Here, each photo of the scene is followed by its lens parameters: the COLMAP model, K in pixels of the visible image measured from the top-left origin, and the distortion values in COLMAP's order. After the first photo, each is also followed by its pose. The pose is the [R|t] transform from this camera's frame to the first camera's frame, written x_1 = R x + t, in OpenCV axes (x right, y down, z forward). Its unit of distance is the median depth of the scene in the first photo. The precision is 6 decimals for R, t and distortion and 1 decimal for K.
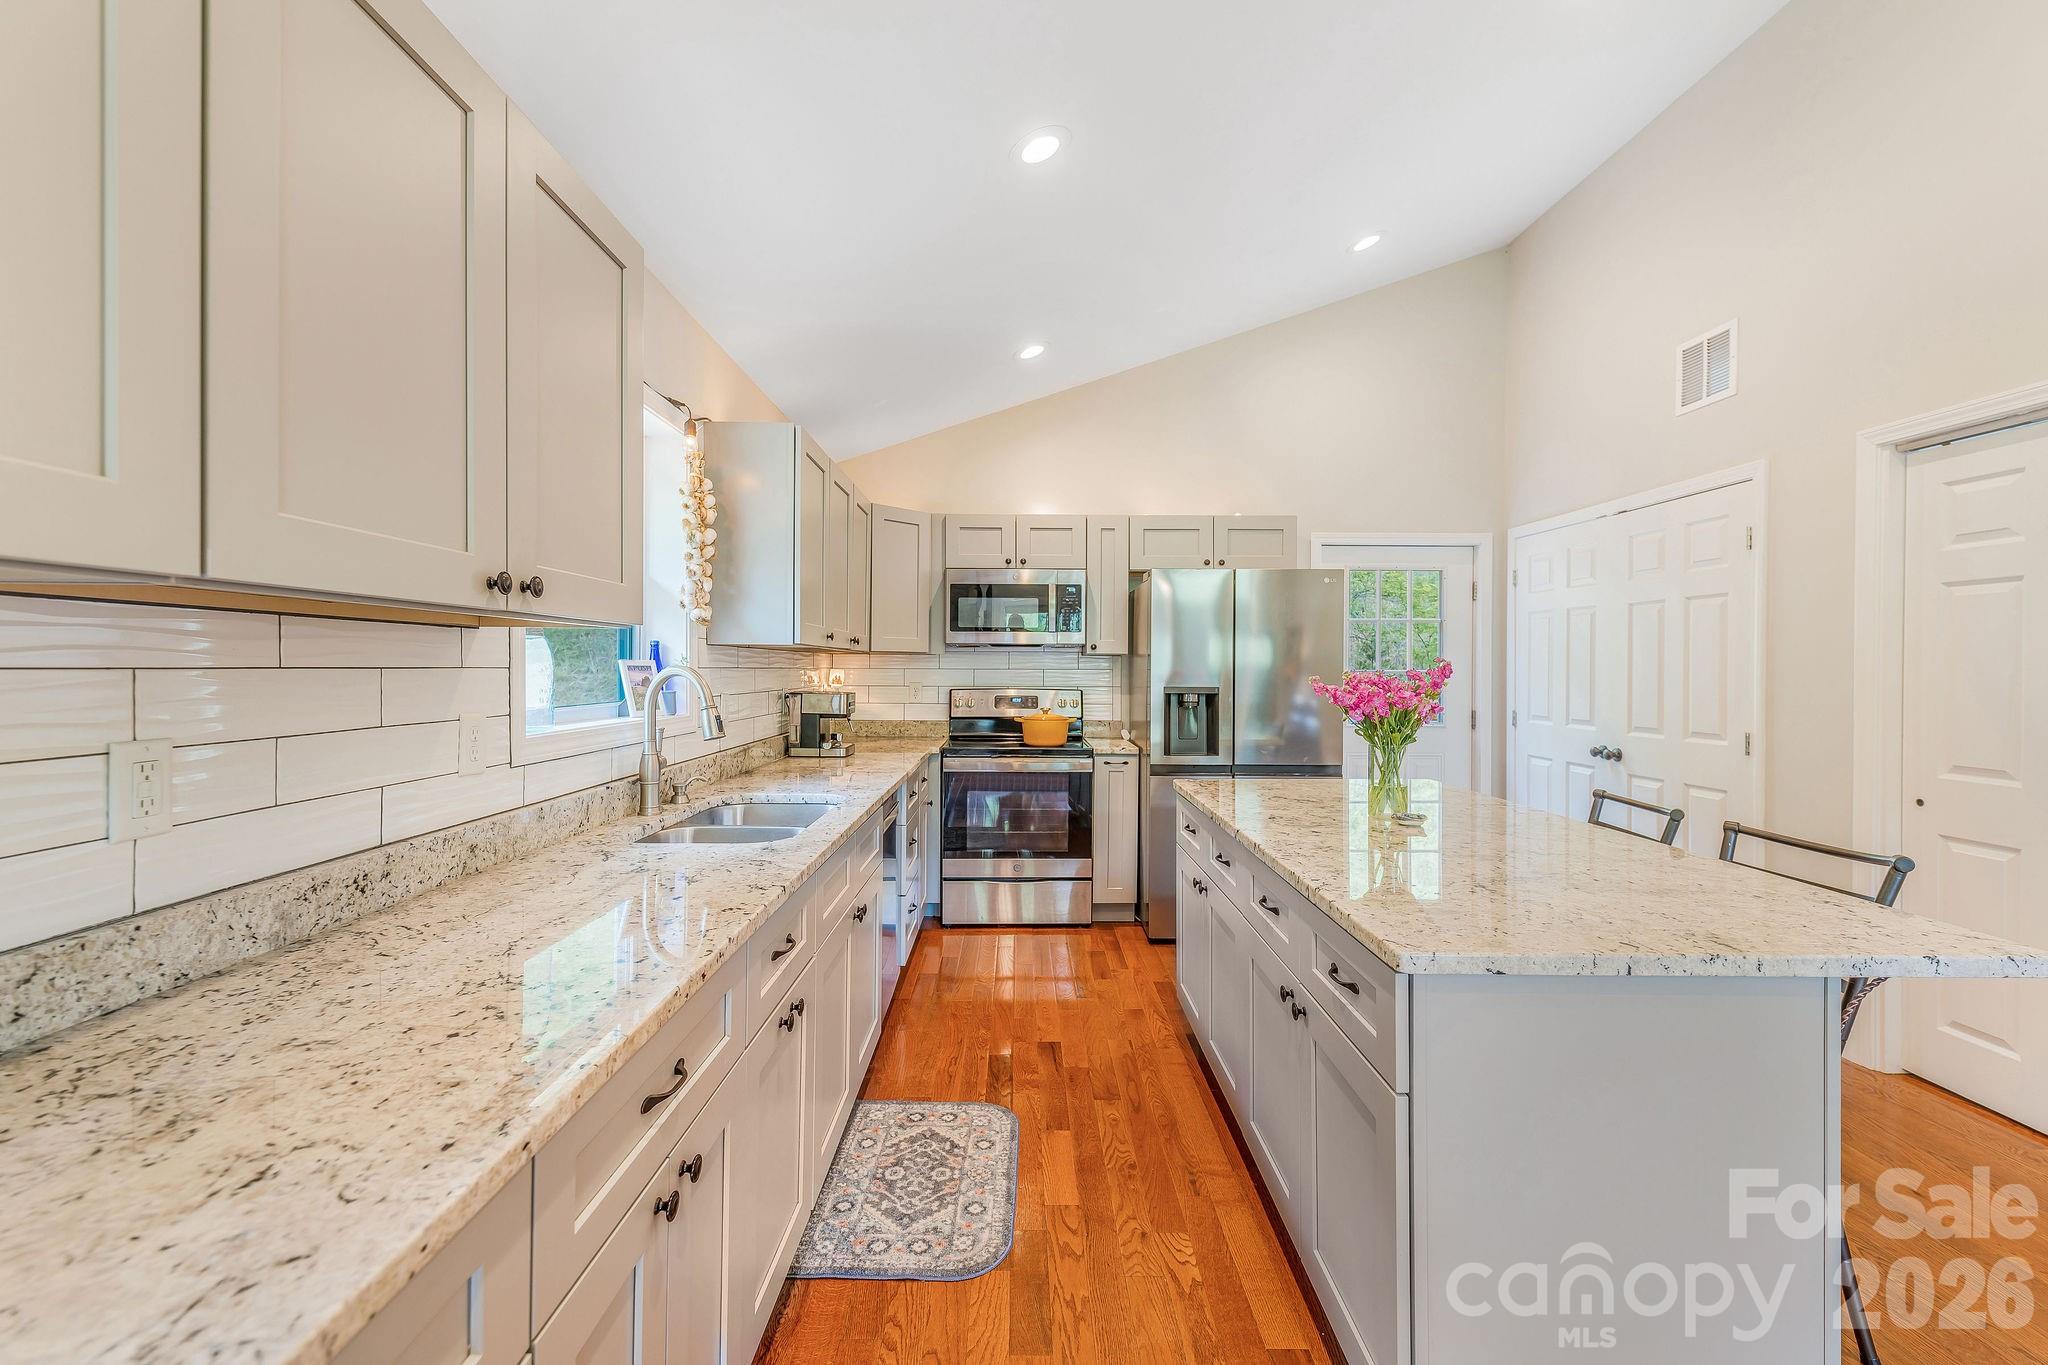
lens RADIAL K [[846.3, 0, 1021.8], [0, 846.3, 671.9], [0, 0, 1]] dist [0.001400, -0.000008]
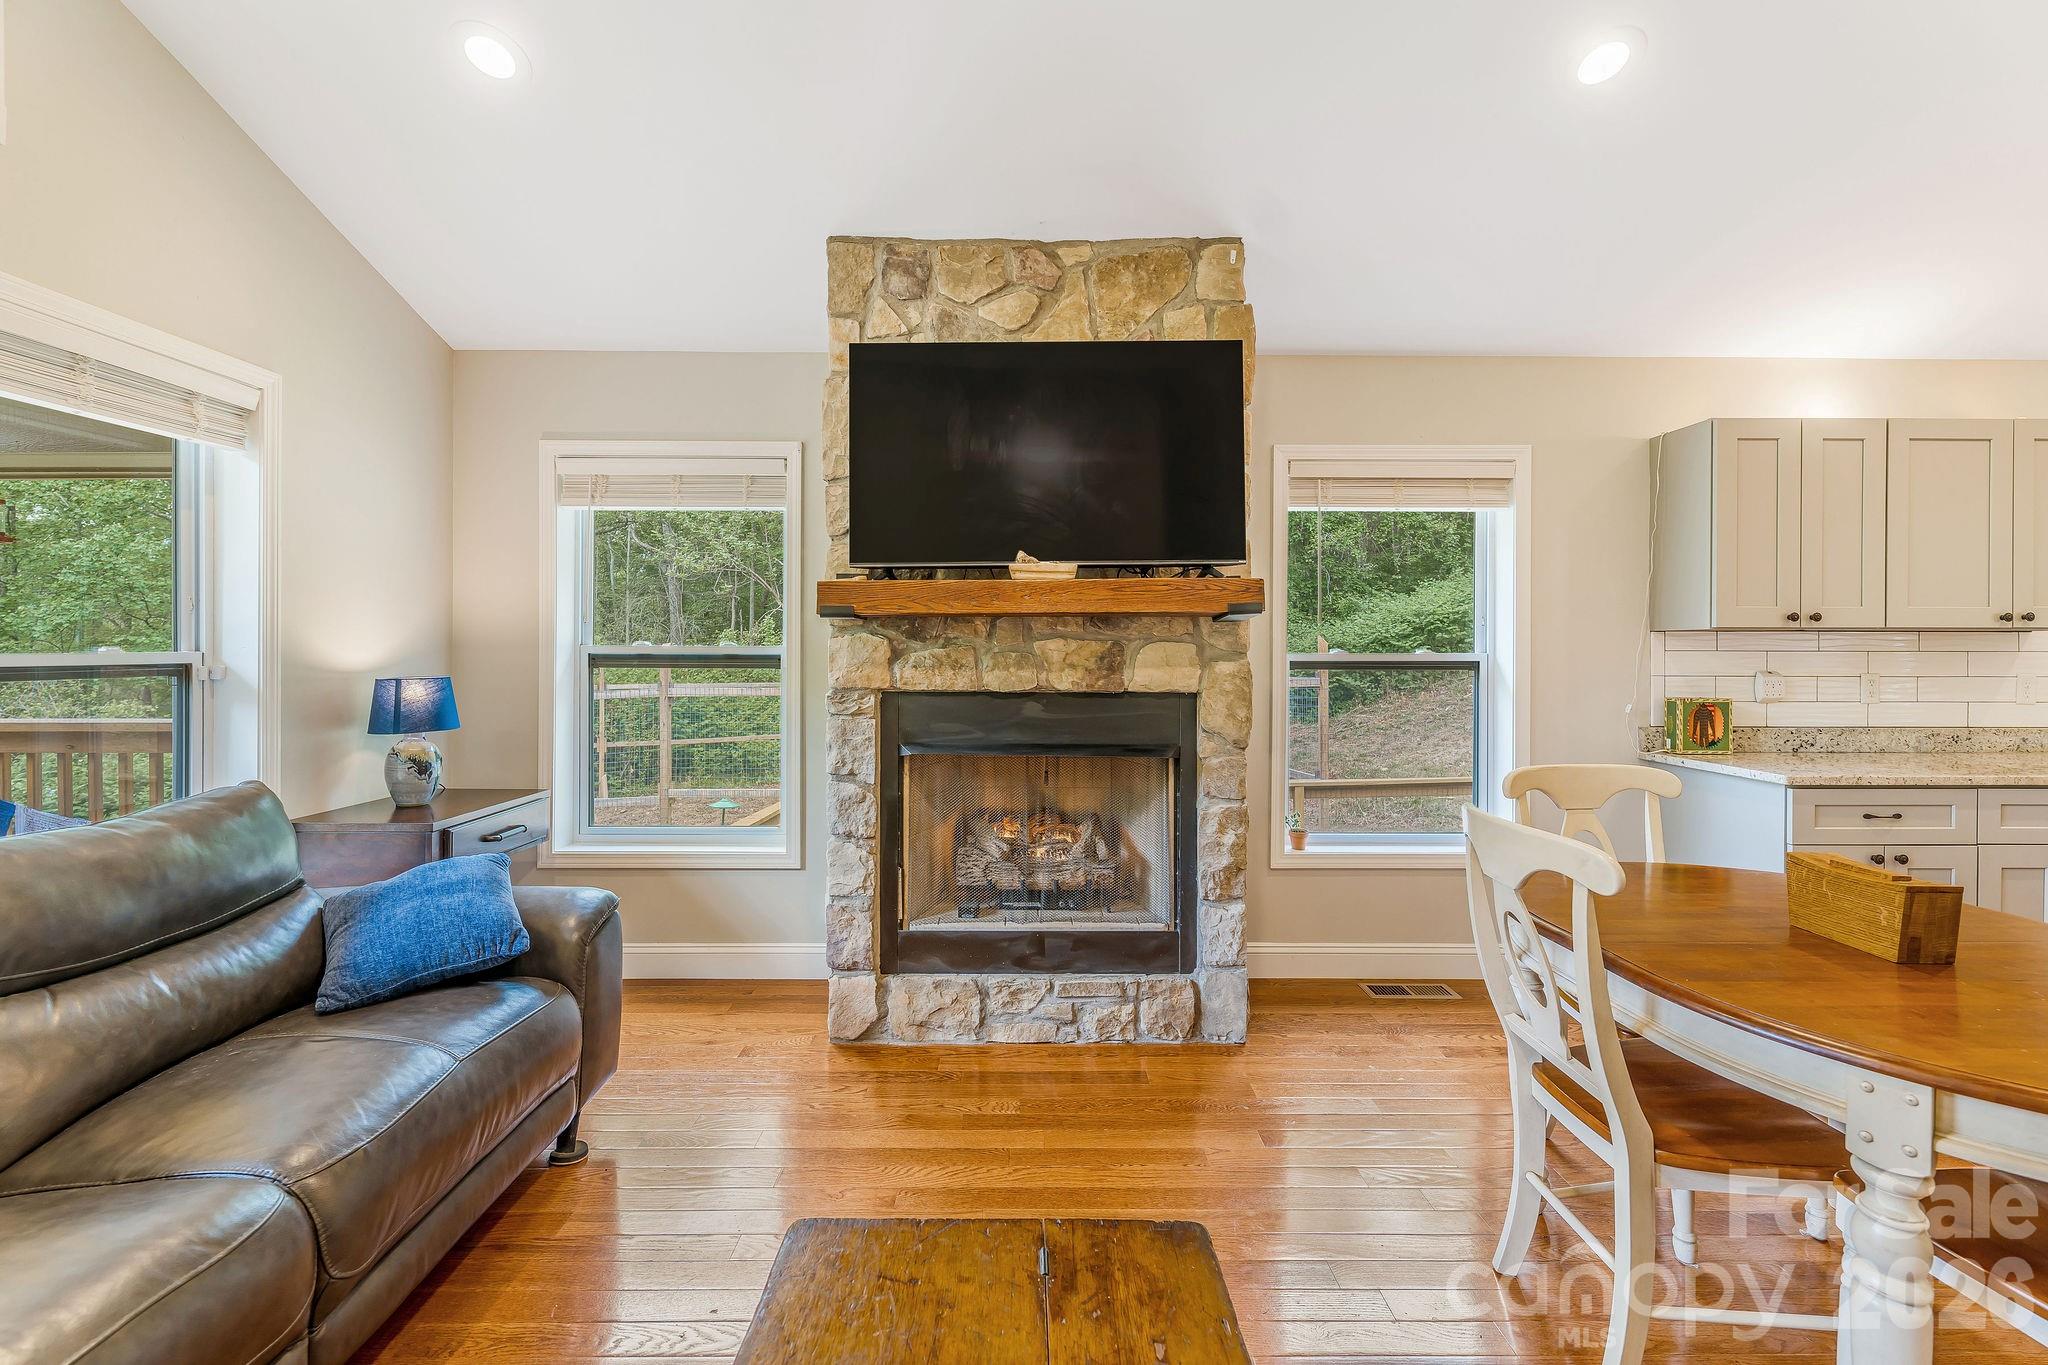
lens RADIAL K [[863.2, 0, 1018.6], [0, 863.2, 651.0], [0, 0, 1]] dist [0.011783, -0.005252]
pose [[0.004219, -0.003203, -0.999986, 0.648185], [-0.007358, 0.999968, -0.003234, 0.008213], [0.999964, 0.007371, 0.004196, -0.648884]]
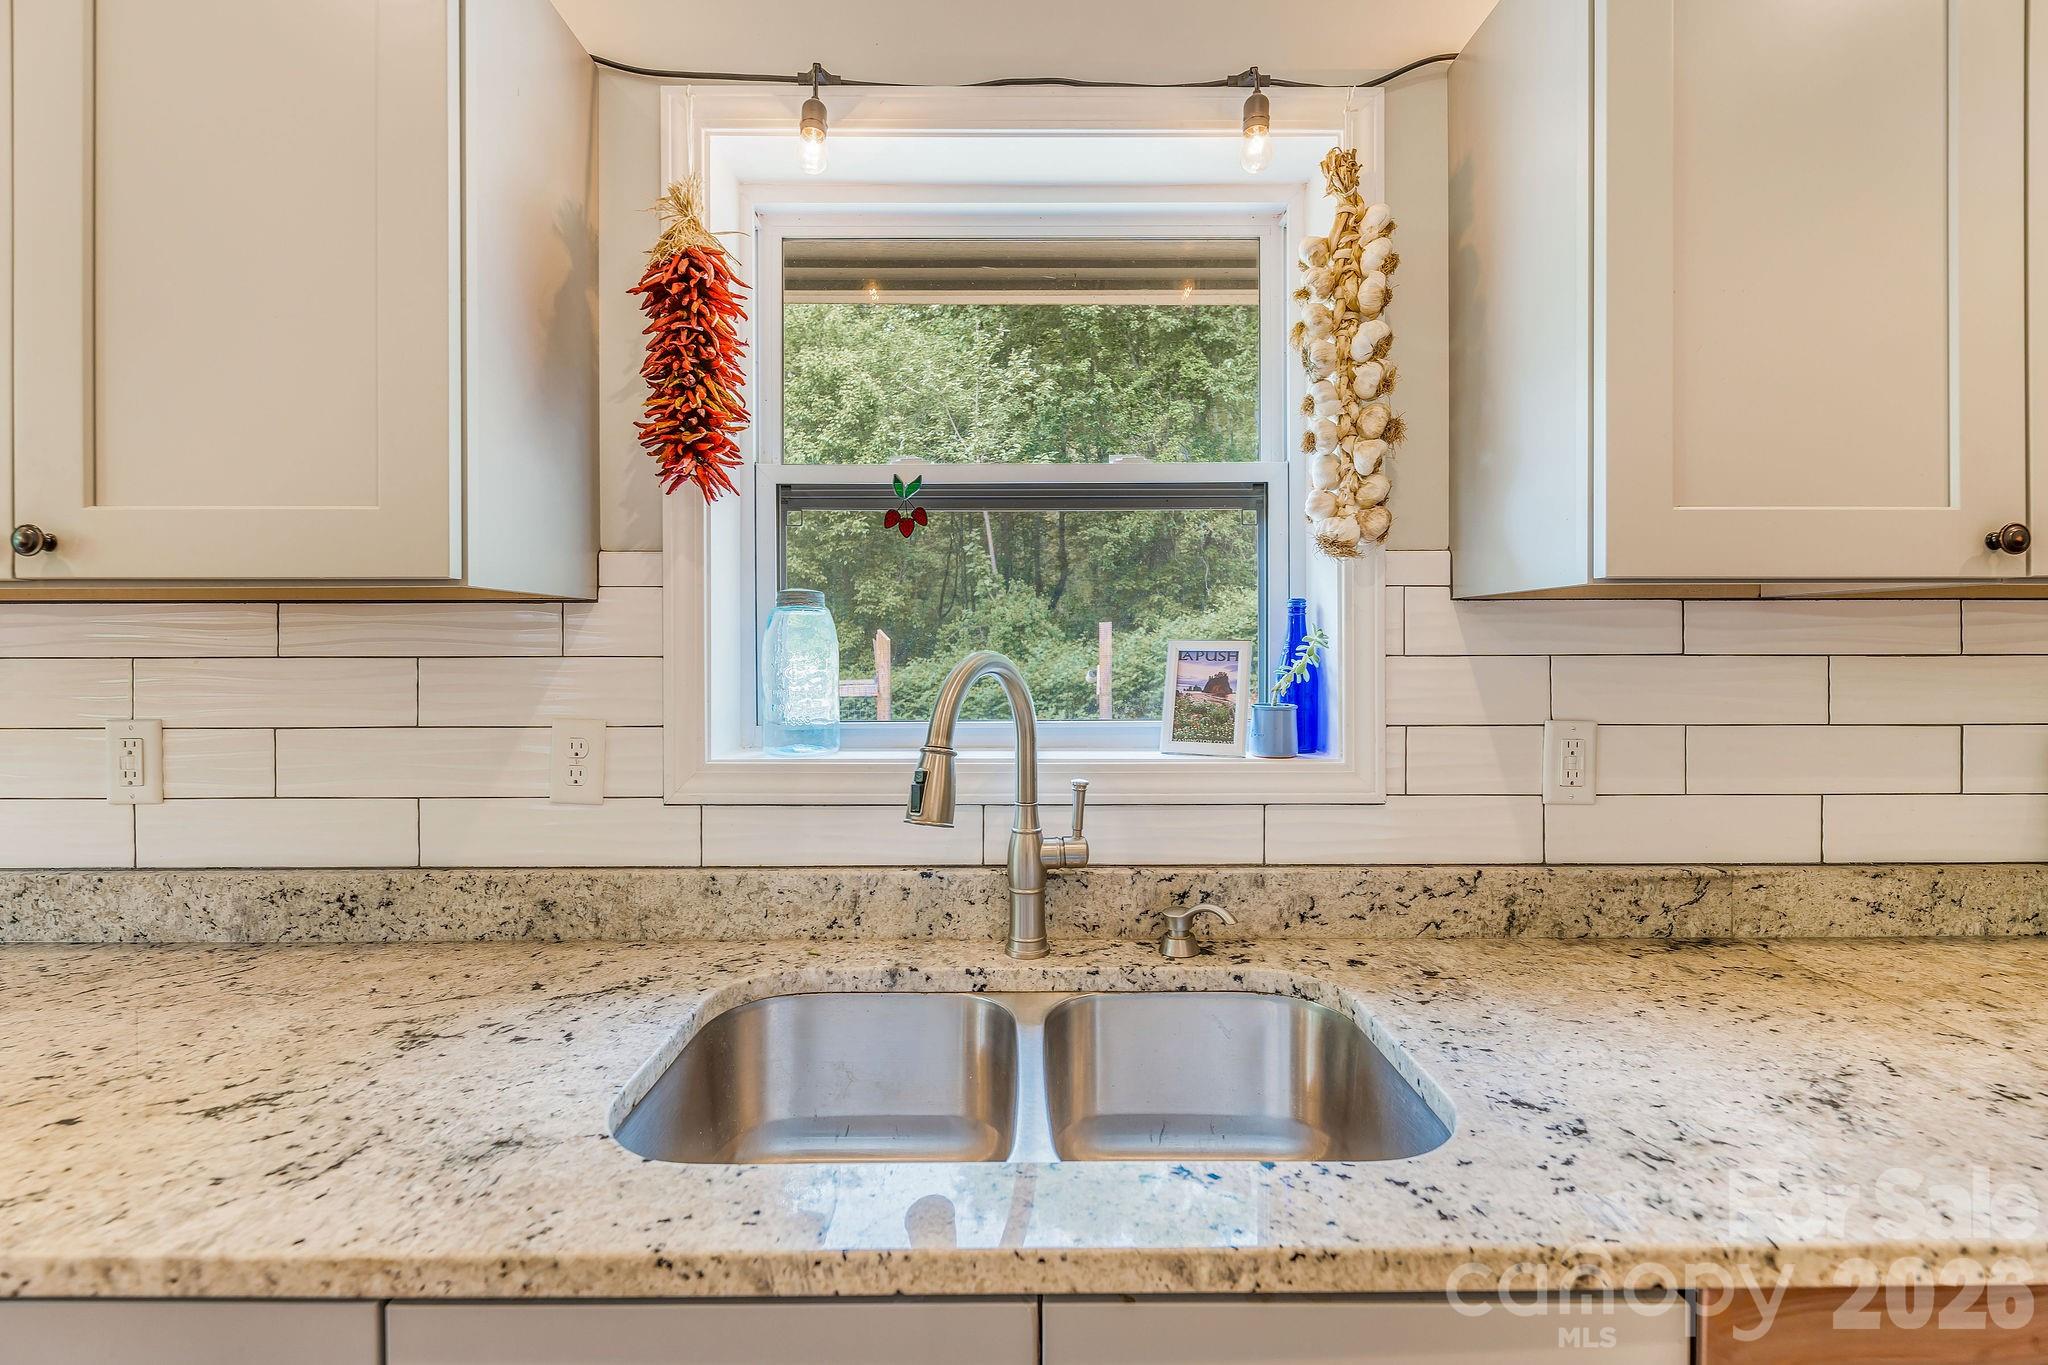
lens RADIAL K [[863.2, 0, 1018.6], [0, 863.2, 651.0], [0, 0, 1]] dist [0.011783, -0.005252]
pose [[-0.003692, 0.000514, -0.999993, 0.041971], [-0.003500, 0.999994, 0.000527, -0.005256], [0.999987, 0.003502, -0.003691, 0.629772]]
